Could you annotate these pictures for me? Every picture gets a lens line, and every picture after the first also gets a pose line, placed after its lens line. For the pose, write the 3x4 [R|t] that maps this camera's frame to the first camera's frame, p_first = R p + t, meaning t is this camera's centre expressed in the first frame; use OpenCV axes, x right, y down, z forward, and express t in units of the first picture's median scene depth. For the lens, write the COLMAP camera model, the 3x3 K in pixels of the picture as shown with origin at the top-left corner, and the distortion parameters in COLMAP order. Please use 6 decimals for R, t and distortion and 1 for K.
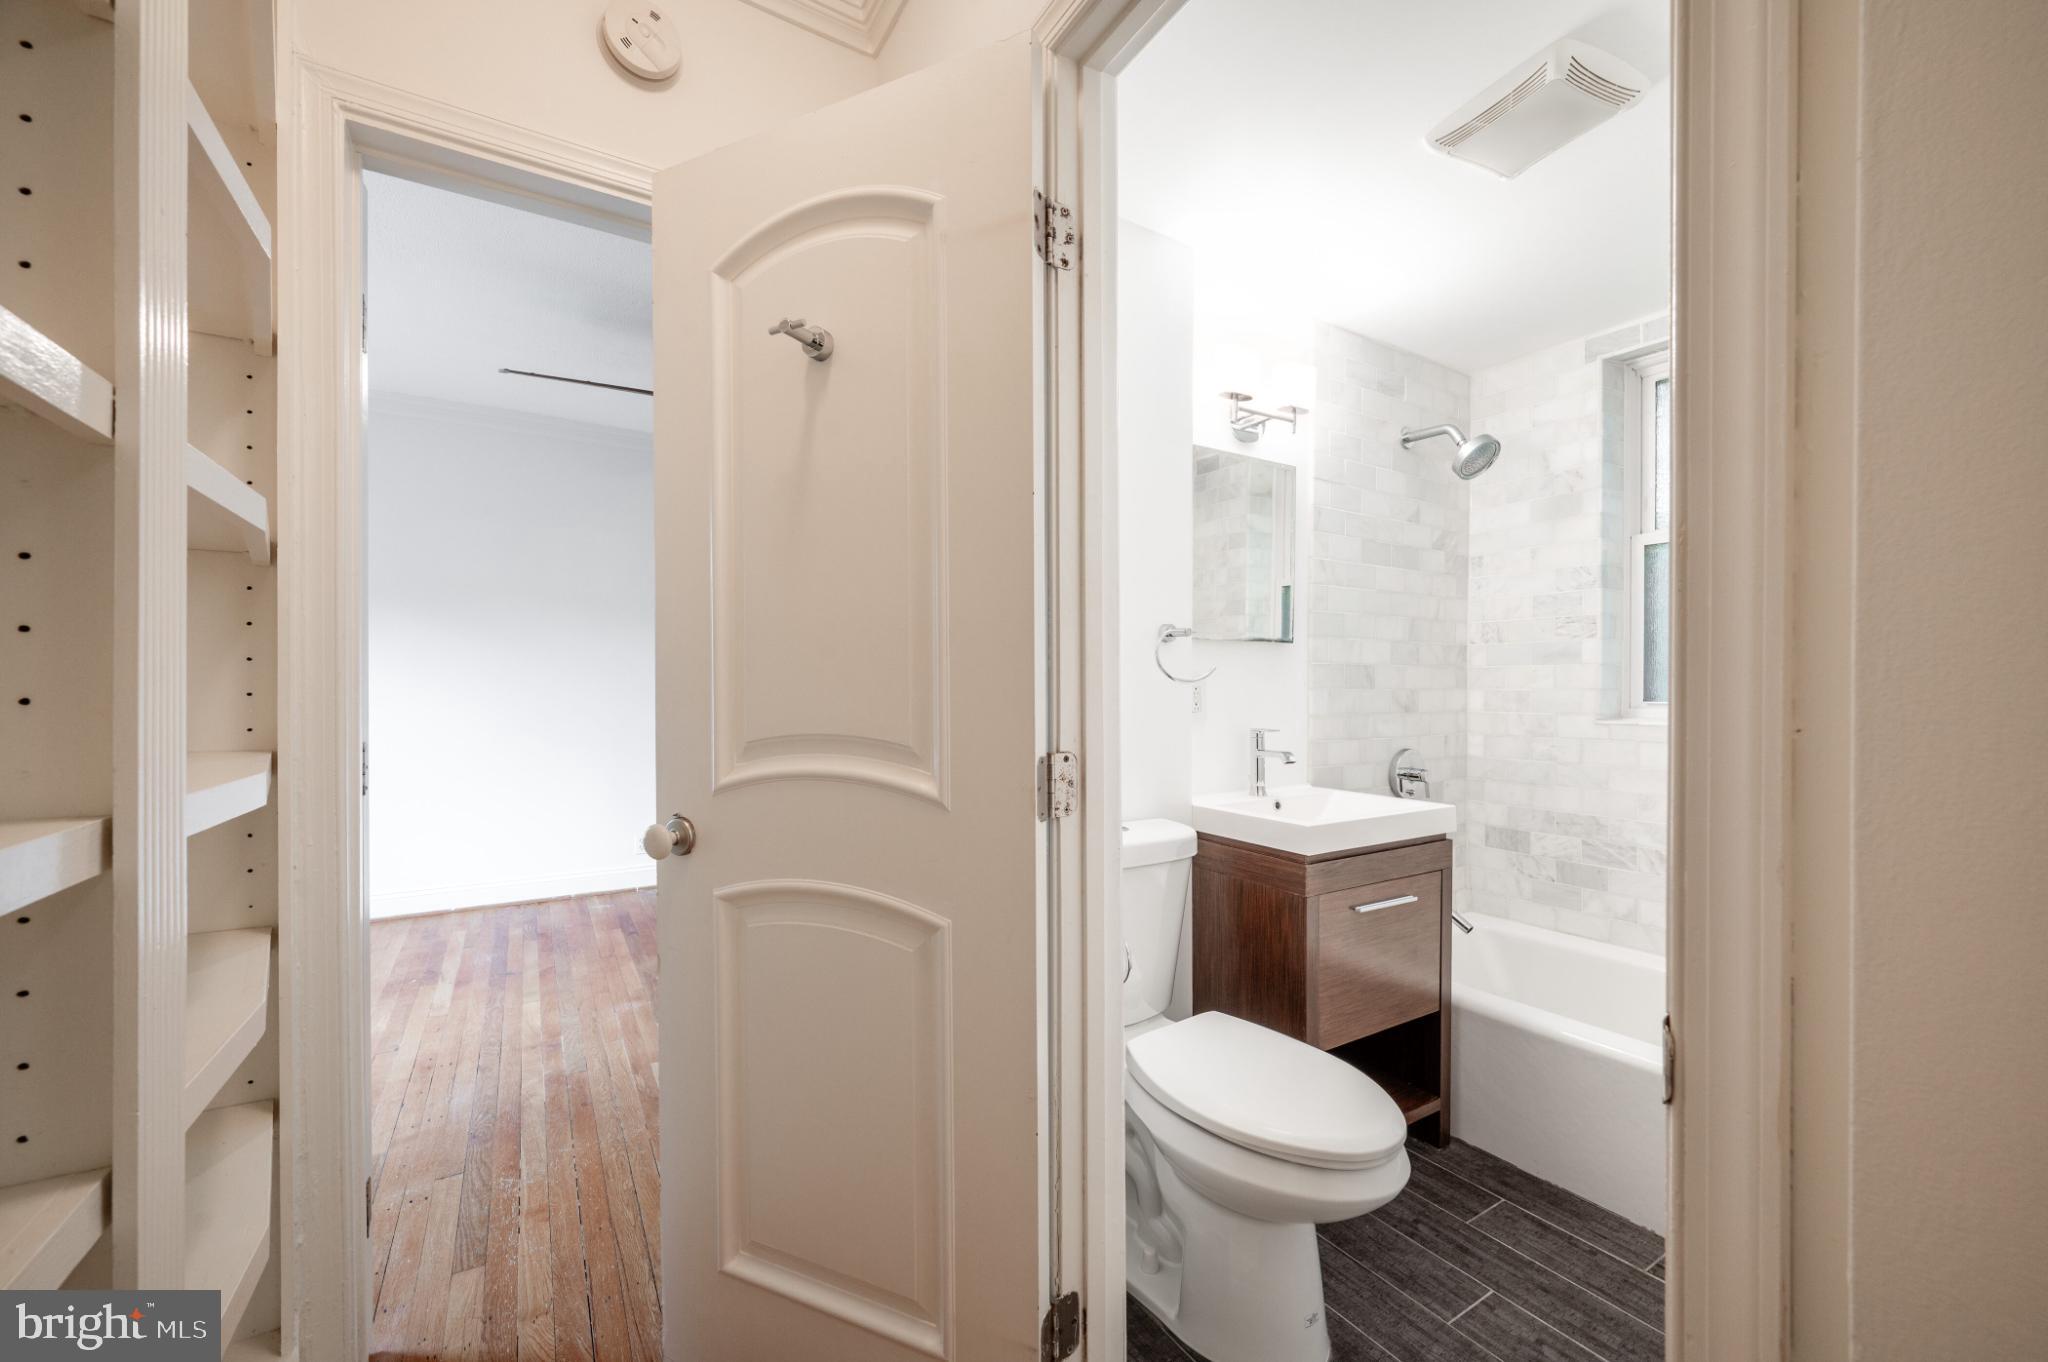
lens RADIAL K [[855.5, 0, 1016.8], [0, 855.5, 698.9], [0, 0, 1]] dist [0.002475, -0.000846]
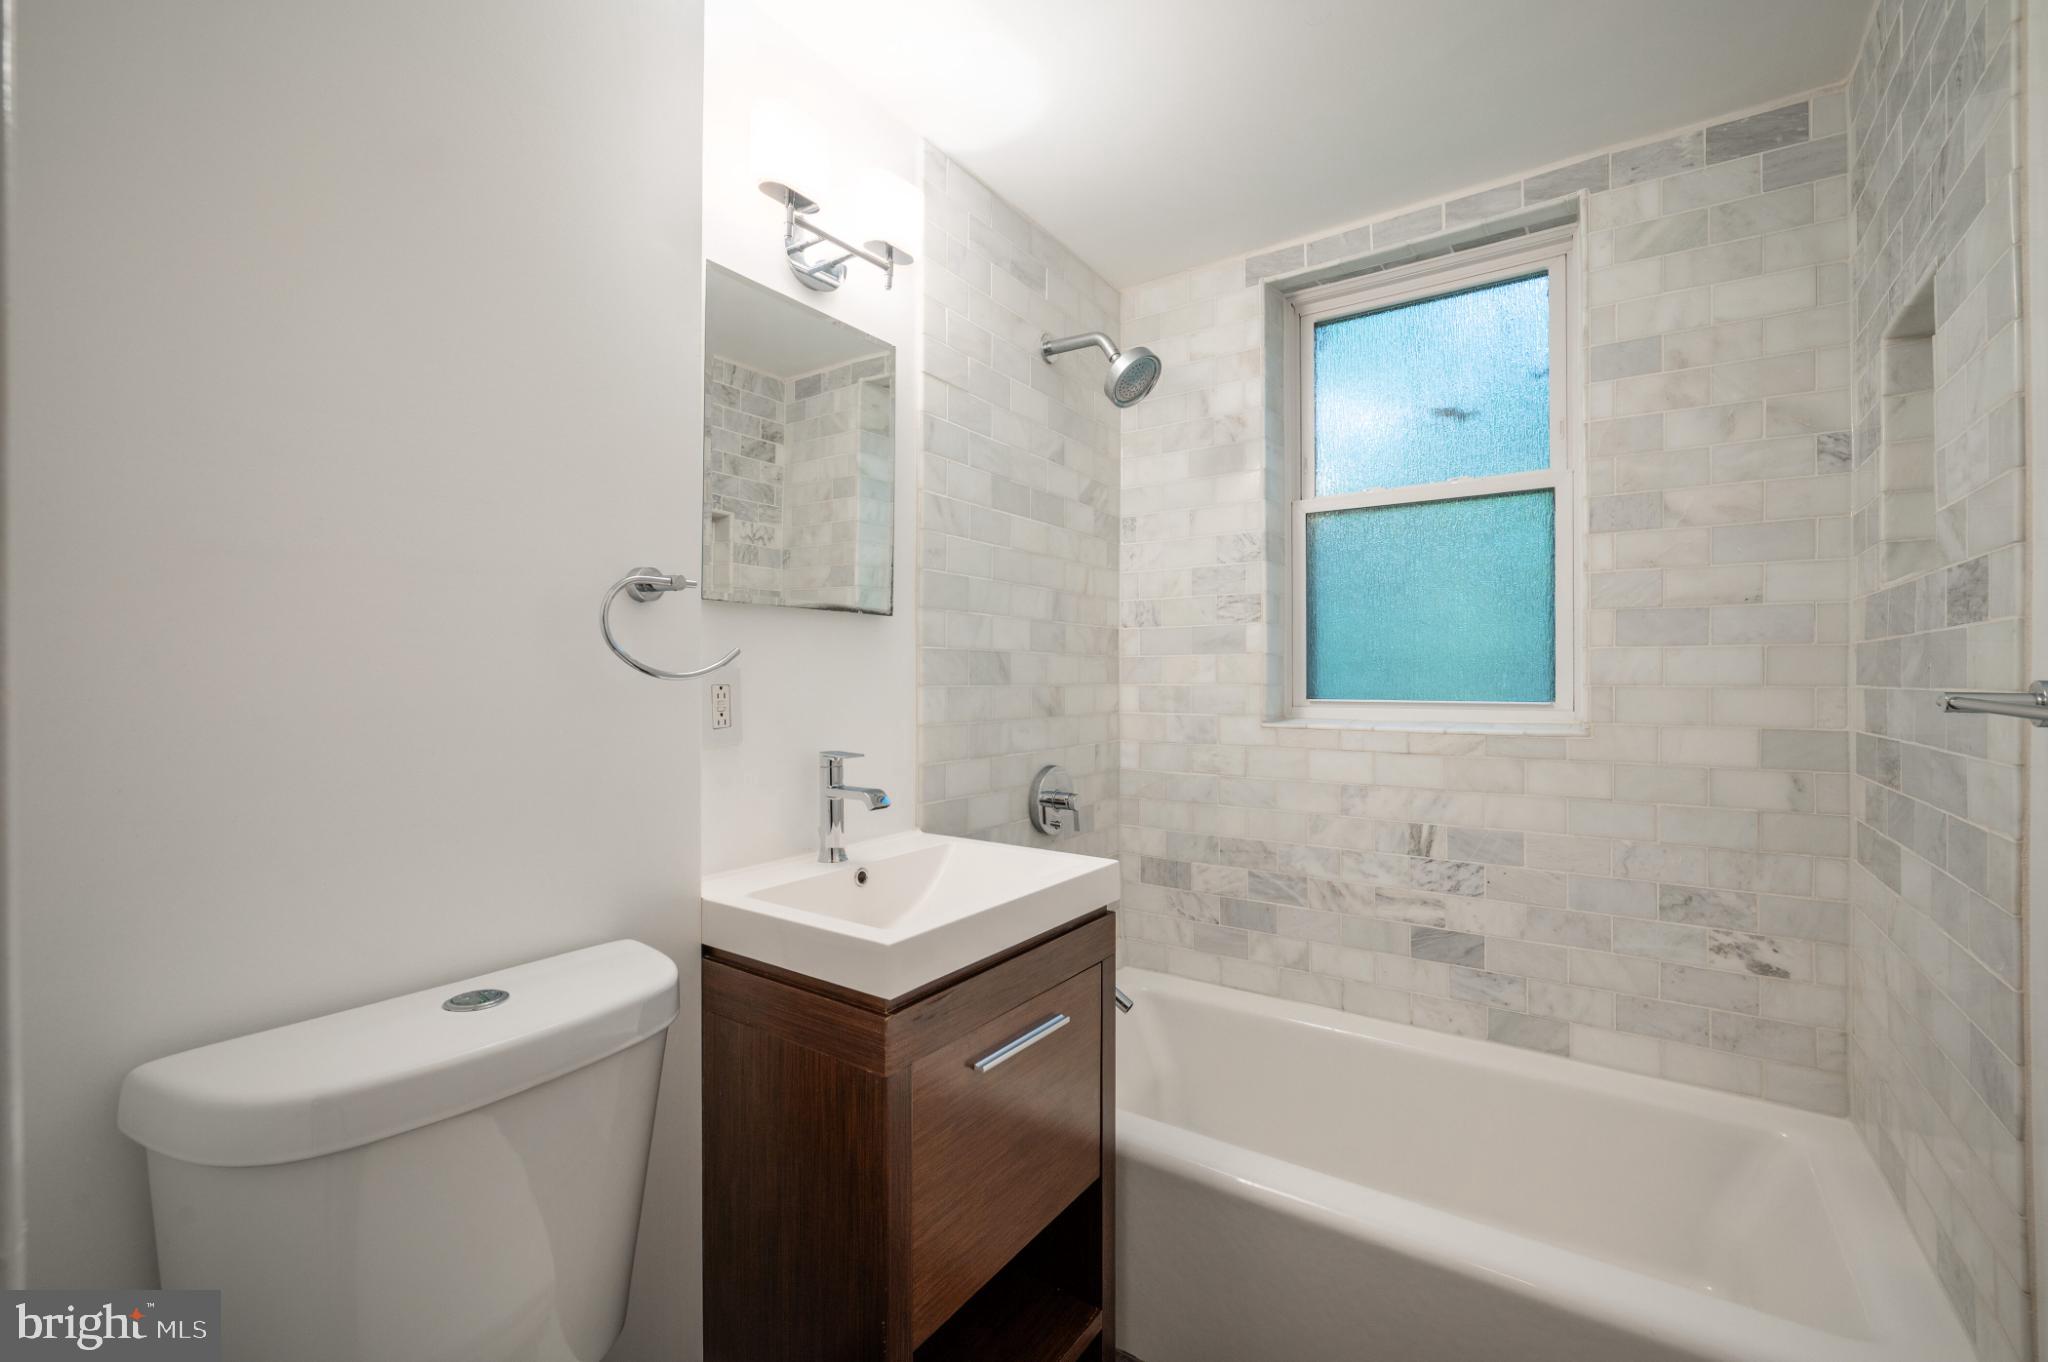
lens RADIAL K [[855.5, 0, 1032.2], [0, 855.5, 669.0], [0, 0, 1]] dist [0.002475, -0.000846]
pose [[0.916953, 0.003944, 0.398975, 0.152477], [0.005462, 0.999733, -0.022434, -0.009180], [-0.398957, 0.022750, 0.916687, 0.342989]]
